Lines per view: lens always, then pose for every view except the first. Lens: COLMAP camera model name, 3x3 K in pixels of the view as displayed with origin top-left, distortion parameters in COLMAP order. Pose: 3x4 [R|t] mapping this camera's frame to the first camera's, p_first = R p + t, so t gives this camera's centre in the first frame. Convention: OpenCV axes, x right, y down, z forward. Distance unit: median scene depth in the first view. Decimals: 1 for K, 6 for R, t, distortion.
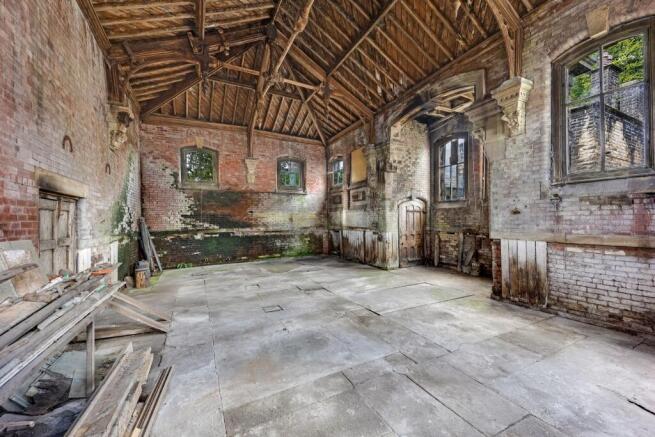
lens RADIAL K [[257.0, 0, 327.5], [0, 257.0, 218.5], [0, 0, 1]] dist [0.053874, -0.000052]
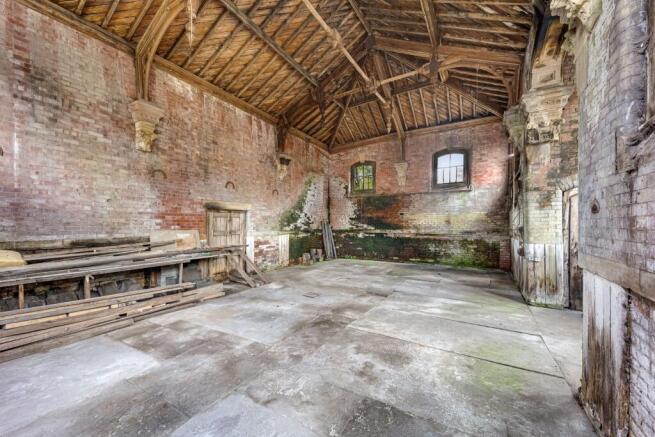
lens RADIAL K [[256.7, 0, 324.6], [0, 256.7, 226.0], [0, 0, 1]] dist [0.047539, -0.000364]
pose [[0.527794, 0.019286, -0.849153, 0.483035], [0.000009, 0.999742, 0.022712, -0.002649], [0.849372, -0.011995, 0.527658, 0.238198]]
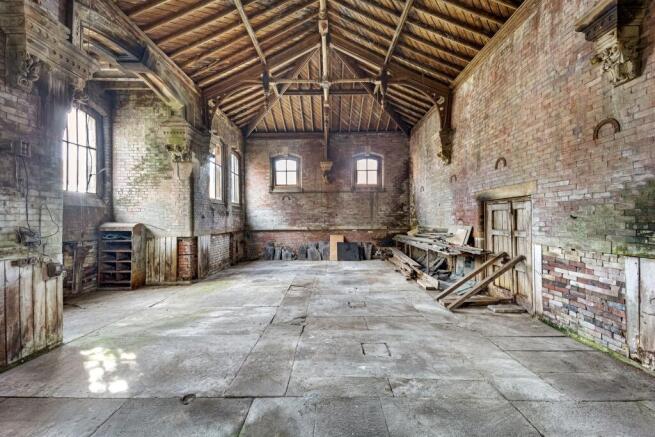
lens RADIAL K [[251.6, 0, 327.5], [0, 251.6, 218.5], [0, 0, 1]] dist [0.043549, -0.000041]
pose [[-0.883320, 0.020267, 0.468331, -0.337242], [0.015208, 0.999778, -0.014582, 0.009501], [-0.468523, -0.005758, -0.883433, 1.118831]]
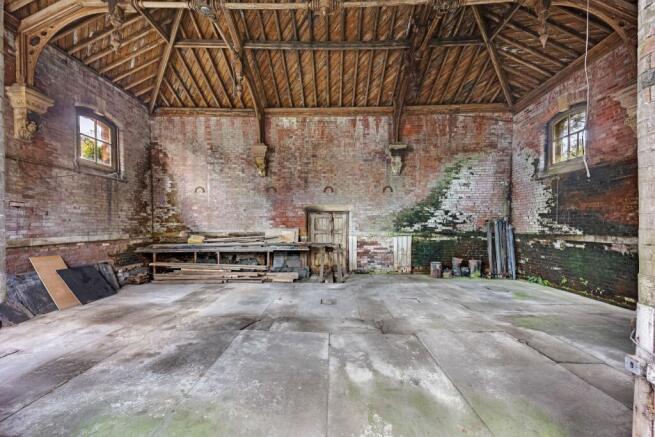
lens RADIAL K [[256.7, 0, 324.6], [0, 256.7, 226.0], [0, 0, 1]] dist [0.047539, -0.000364]
pose [[-0.479153, 0.022395, -0.877445, 0.437645], [0.012984, 0.999746, 0.018426, -0.000257], [0.877635, -0.002564, -0.479322, 0.871253]]
